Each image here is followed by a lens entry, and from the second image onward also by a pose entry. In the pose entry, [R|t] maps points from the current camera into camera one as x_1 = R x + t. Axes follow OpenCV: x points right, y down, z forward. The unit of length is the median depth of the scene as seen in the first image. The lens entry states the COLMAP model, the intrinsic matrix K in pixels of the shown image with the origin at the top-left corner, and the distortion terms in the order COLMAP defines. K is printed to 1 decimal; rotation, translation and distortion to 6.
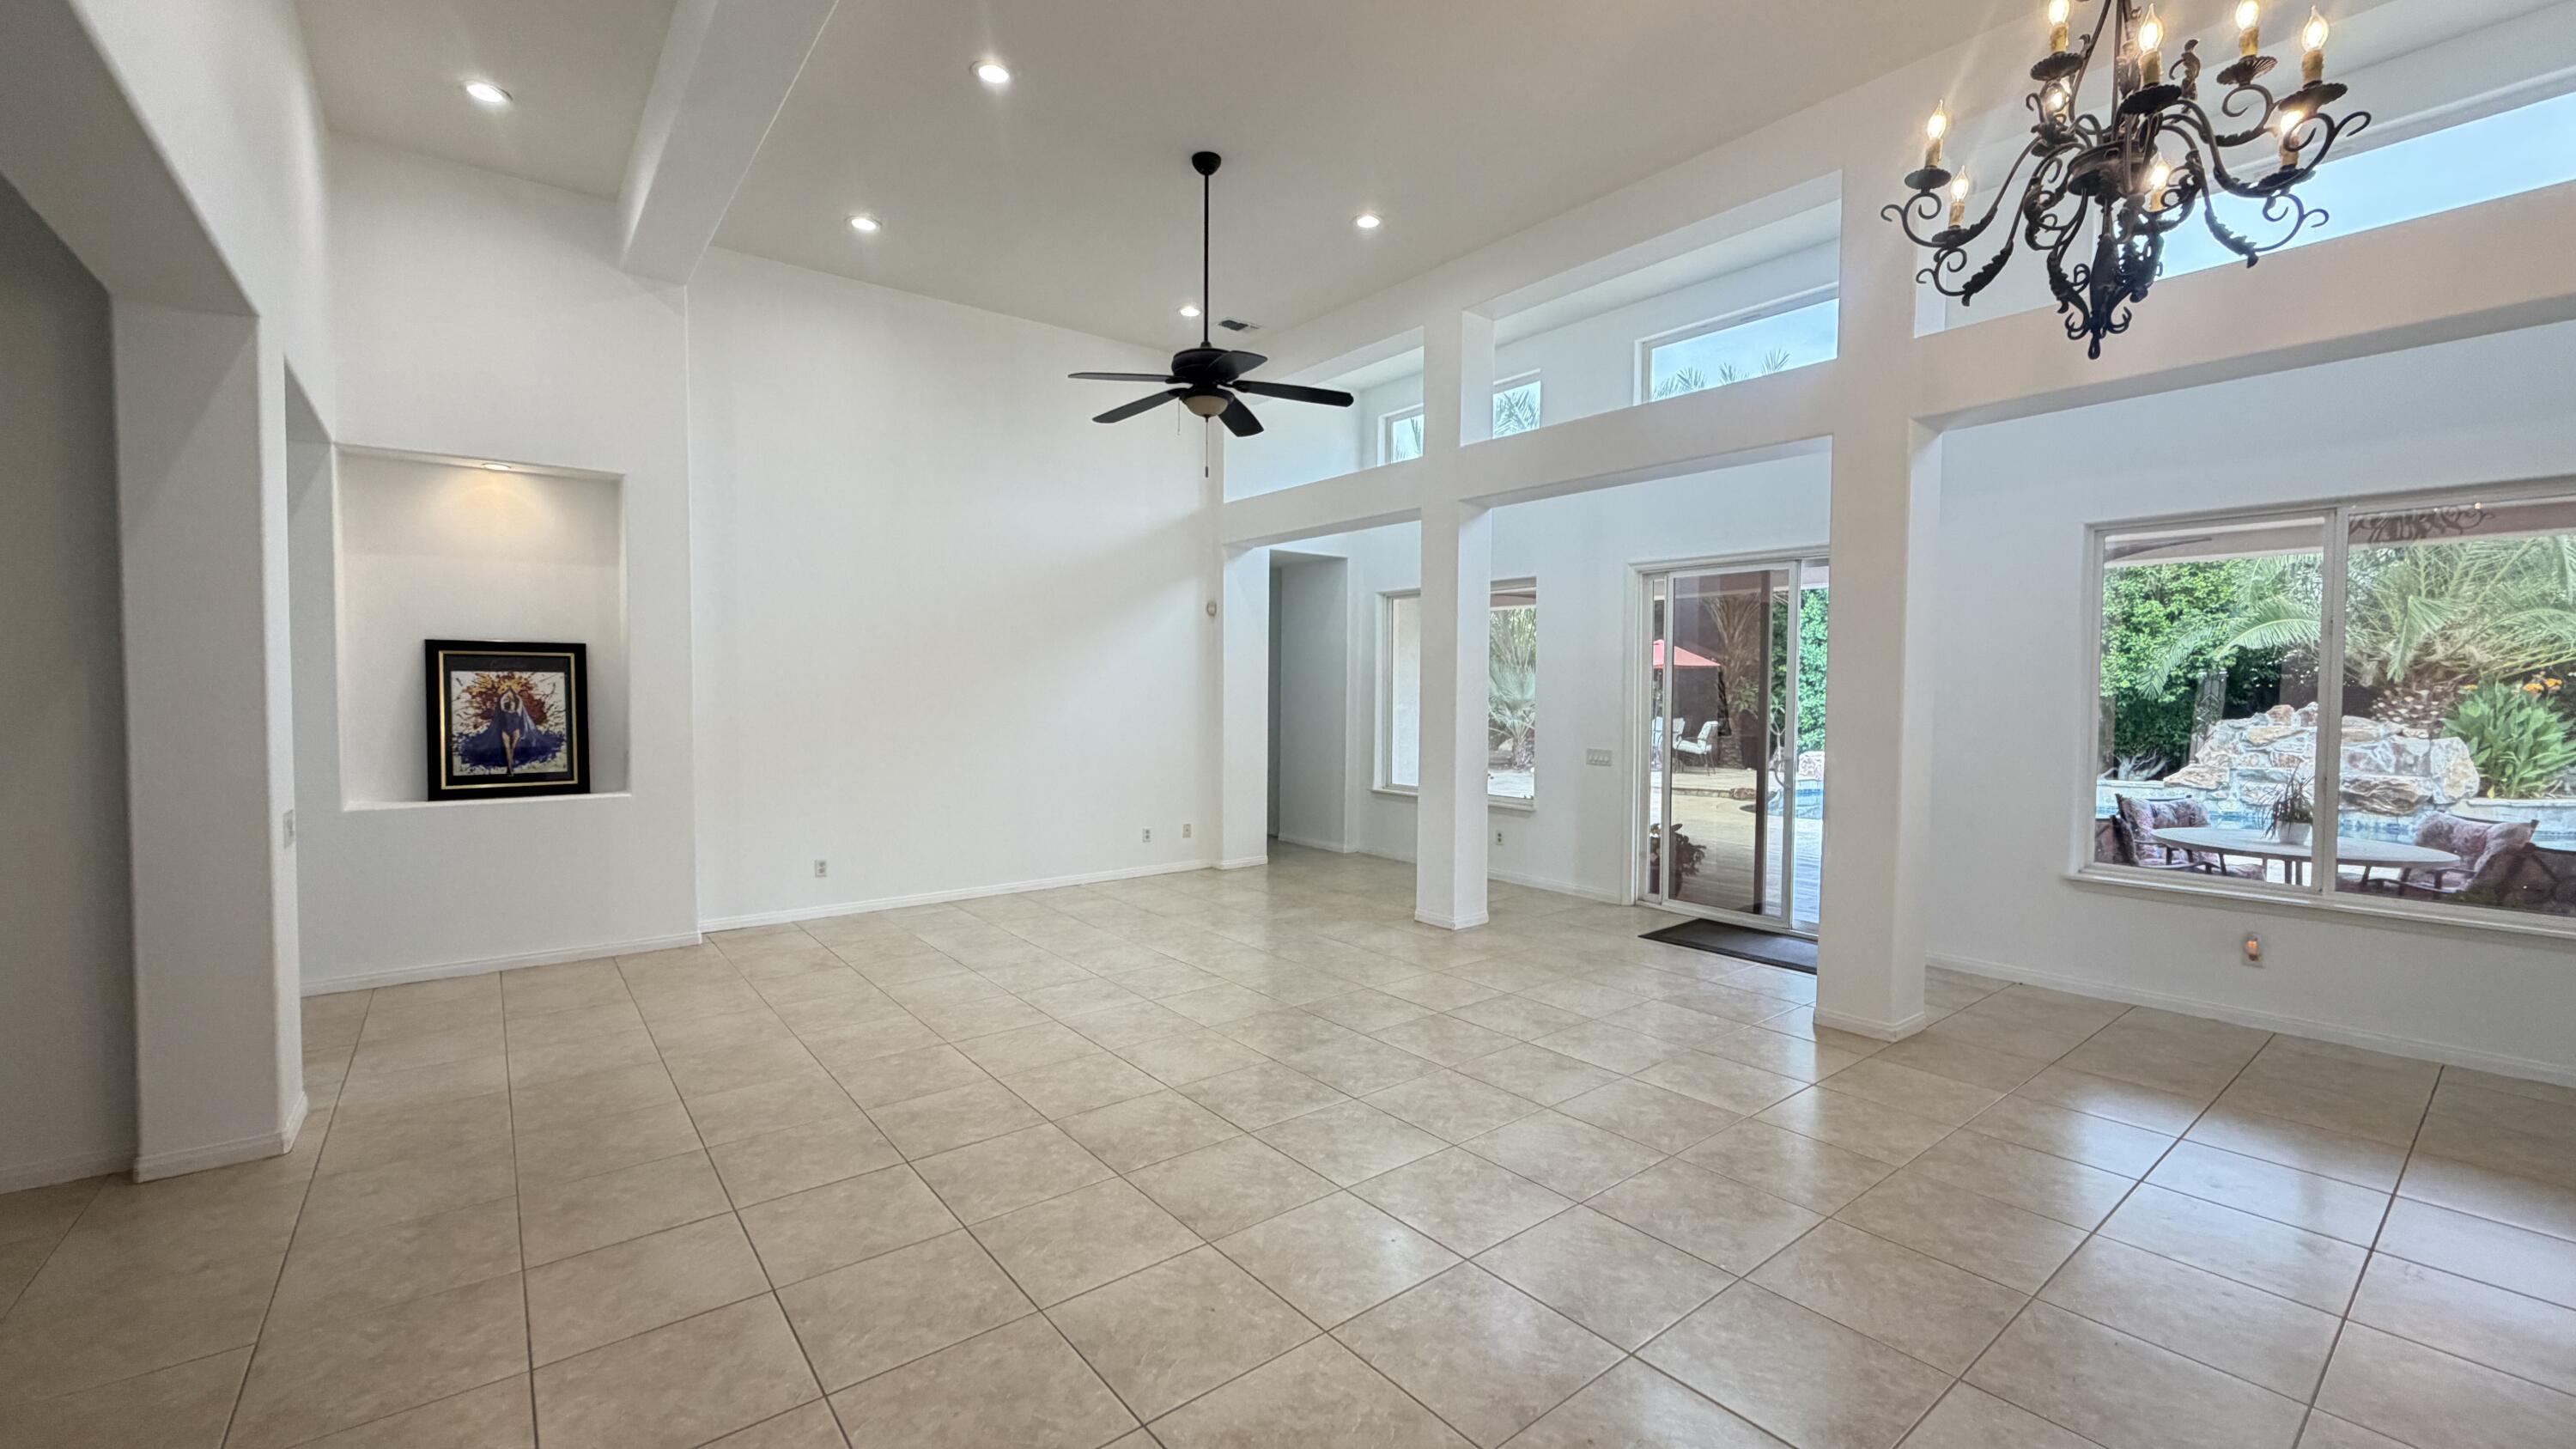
lens RADIAL K [[1021.5, 0, 1282.6], [0, 1021.5, 729.8], [0, 0, 1]] dist [-0.001862, -0.000472]
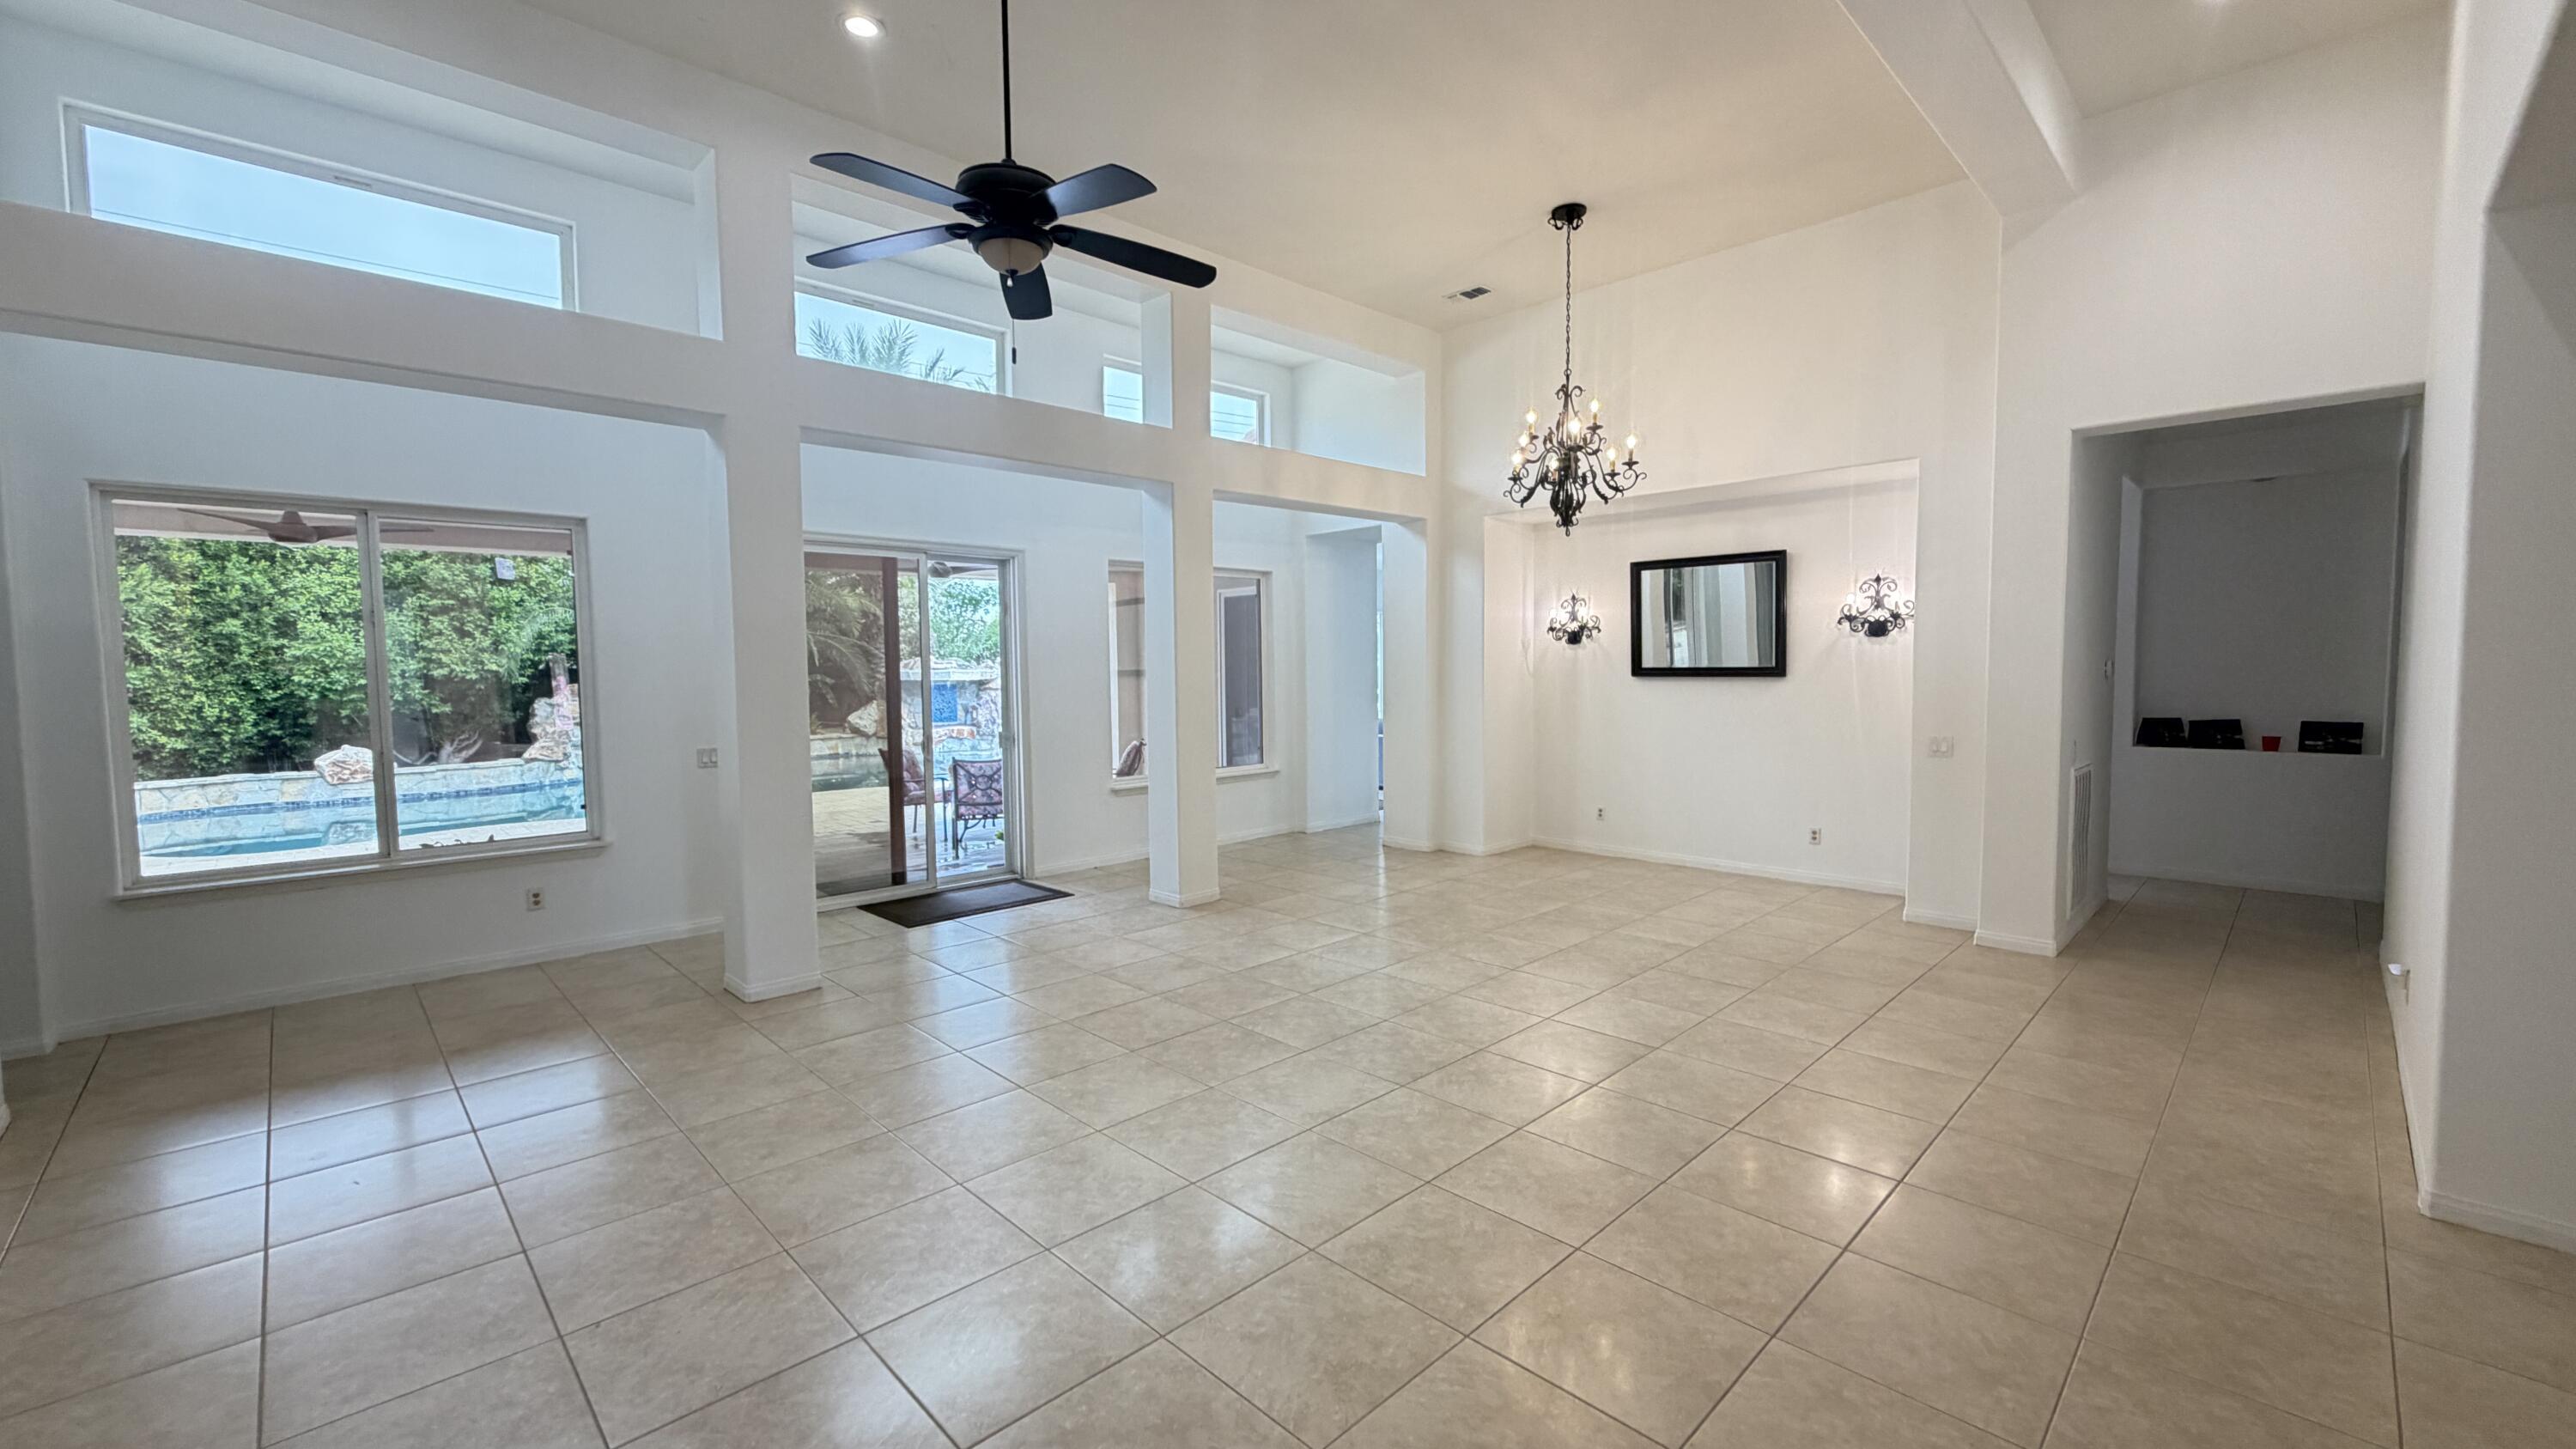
lens RADIAL K [[1017.5, 0, 1245.7], [0, 1017.5, 723.9], [0, 0, 1]] dist [0.007021, -0.000035]
pose [[-0.092101, -0.062103, 0.993811, -0.911942], [0.047094, 0.996665, 0.066646, -0.061335], [-0.994635, 0.052941, -0.088869, 1.057770]]
